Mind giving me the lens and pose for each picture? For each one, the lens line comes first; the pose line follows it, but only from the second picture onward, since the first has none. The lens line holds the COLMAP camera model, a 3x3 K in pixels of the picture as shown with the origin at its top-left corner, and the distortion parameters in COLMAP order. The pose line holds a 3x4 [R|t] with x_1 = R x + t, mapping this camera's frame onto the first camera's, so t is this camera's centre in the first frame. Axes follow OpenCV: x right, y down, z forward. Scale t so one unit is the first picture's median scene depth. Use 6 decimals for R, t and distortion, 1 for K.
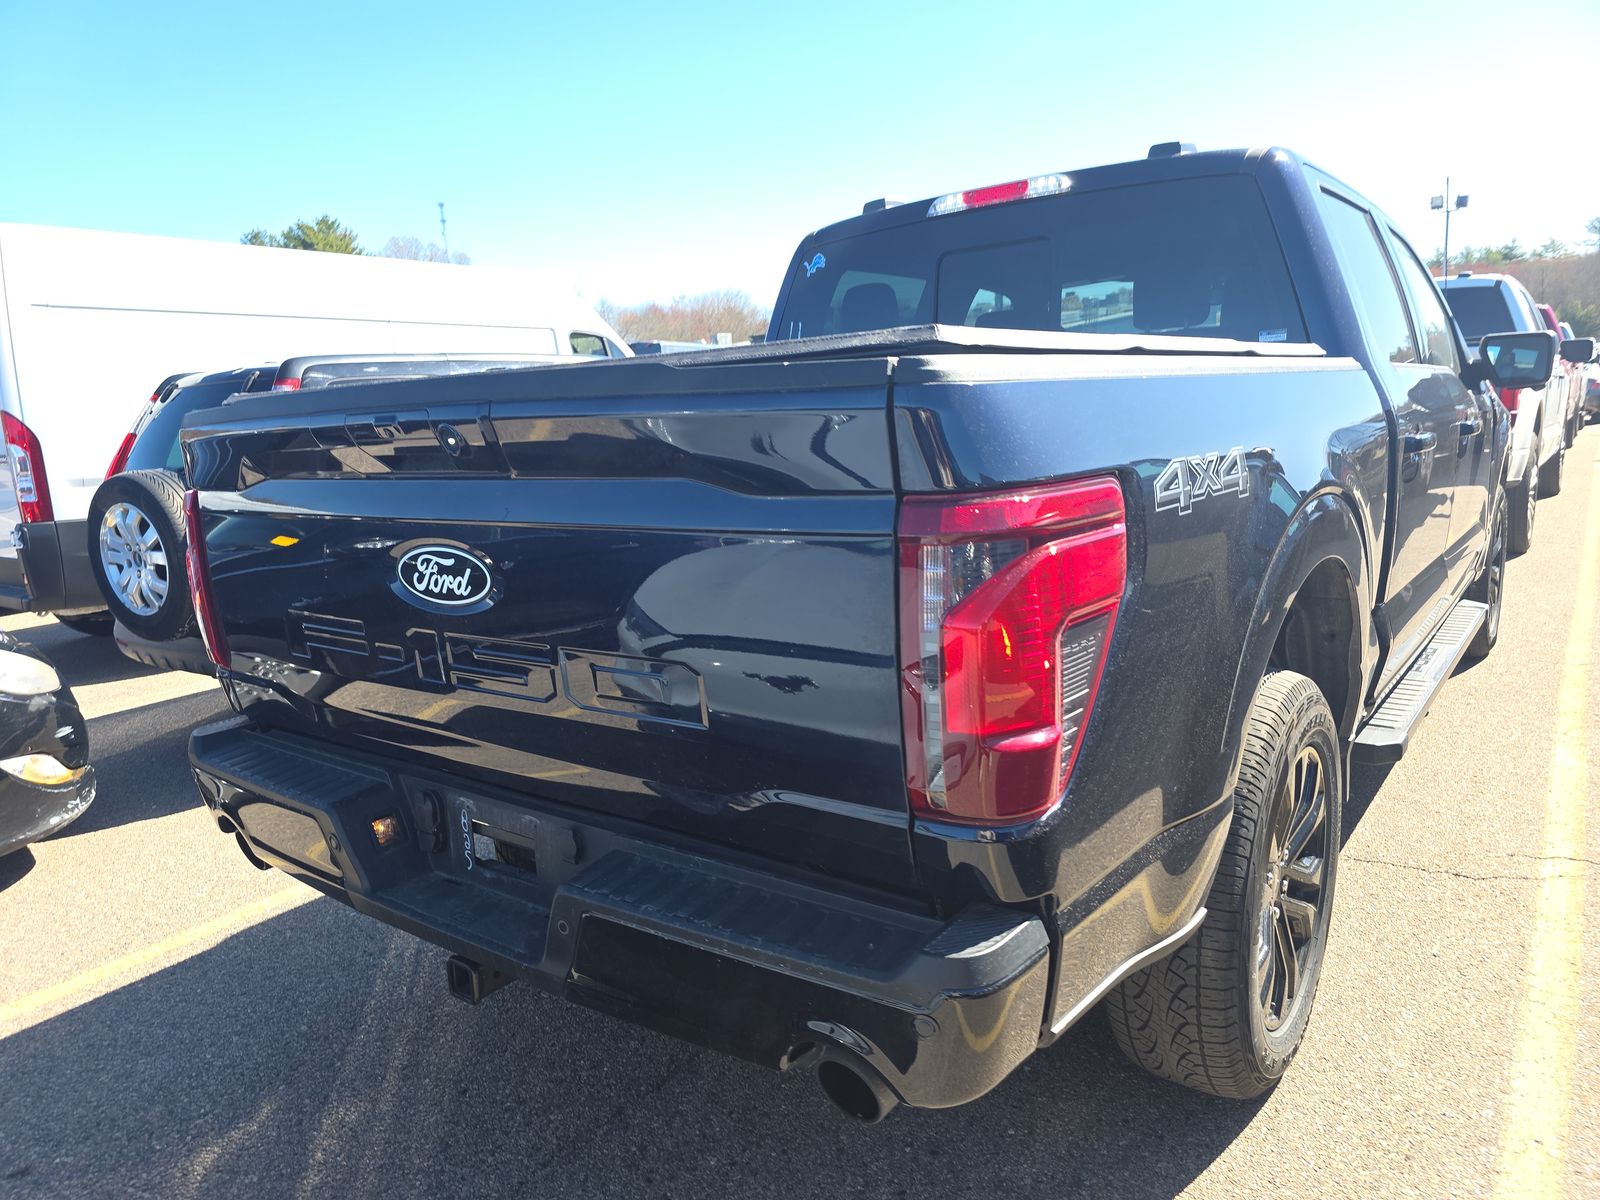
lens RADIAL K [[1051.9, 0, 810.5], [0, 1051.9, 601.1], [0, 0, 1]] dist [0.036271, -0.030564]
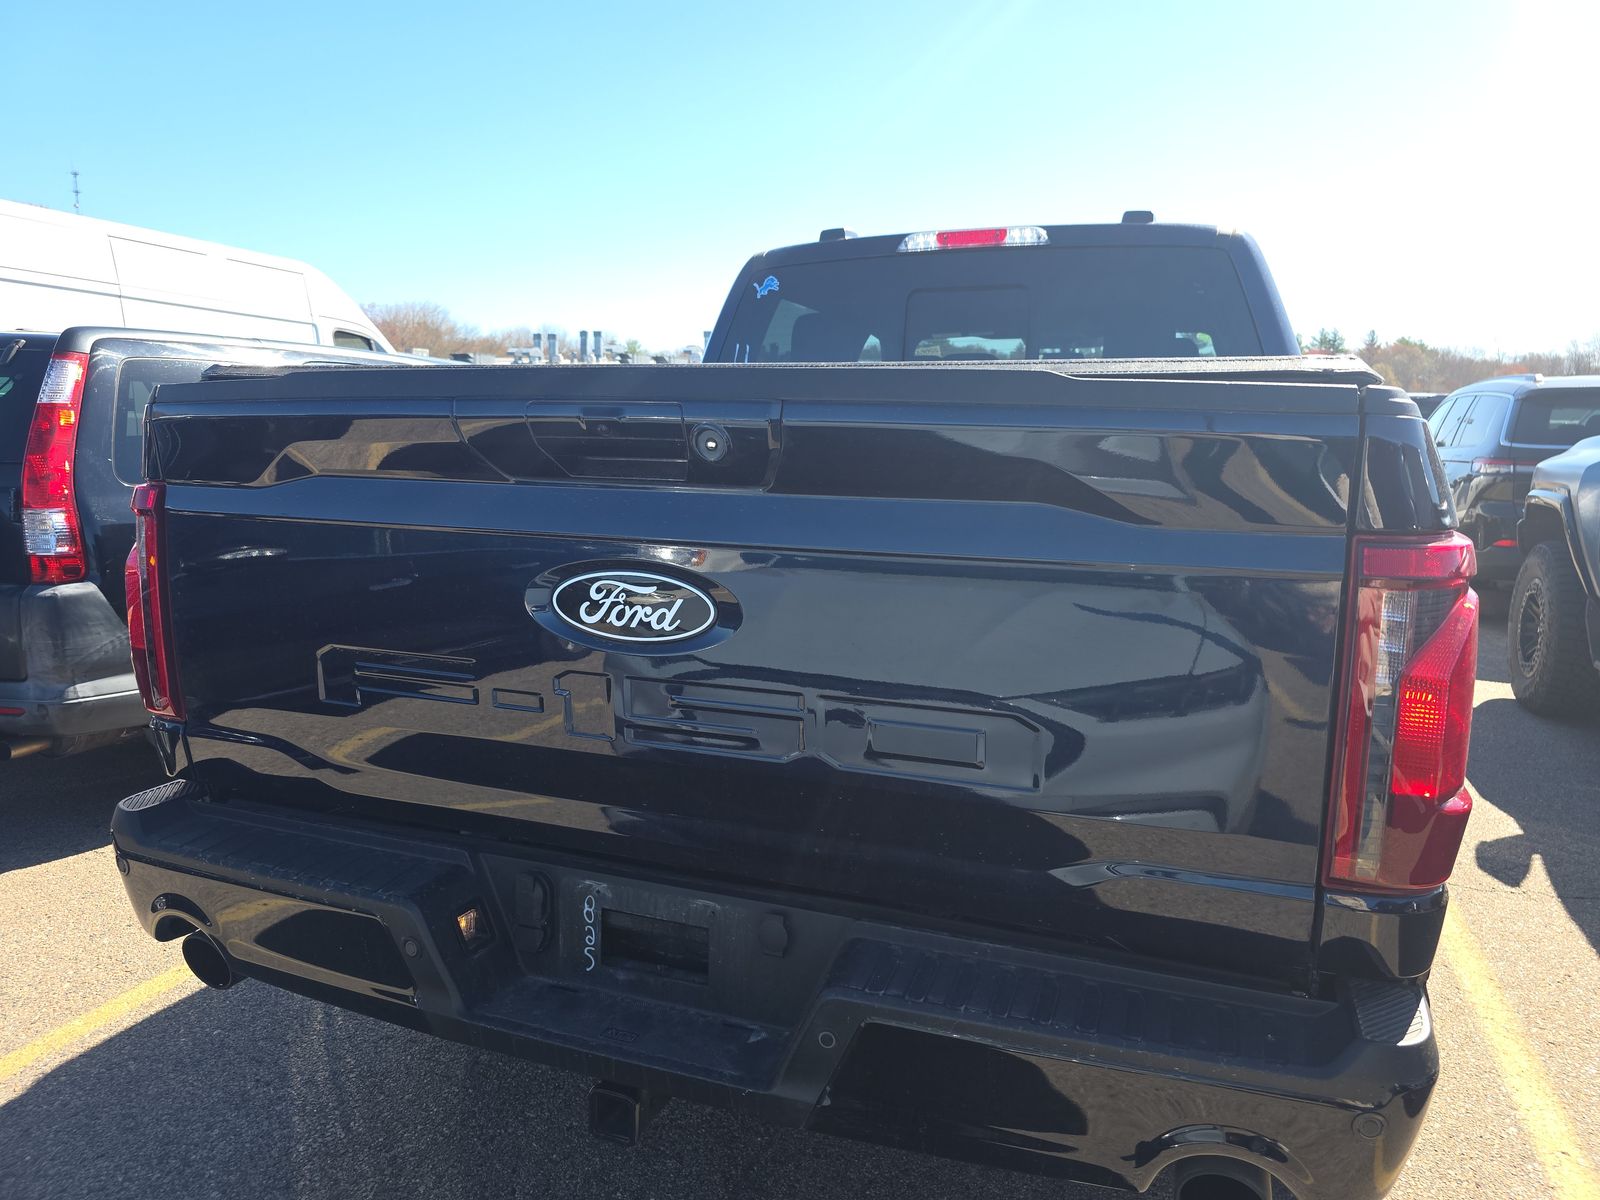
lens RADIAL K [[1051.9, 0, 818.7], [0, 1051.9, 575.0], [0, 0, 1]] dist [0.036271, -0.030564]
pose [[0.956596, 0.034487, 0.289369, -0.390408], [-0.017298, 0.997942, -0.061749, -0.000411], [-0.290903, 0.054064, 0.955224, 0.158892]]
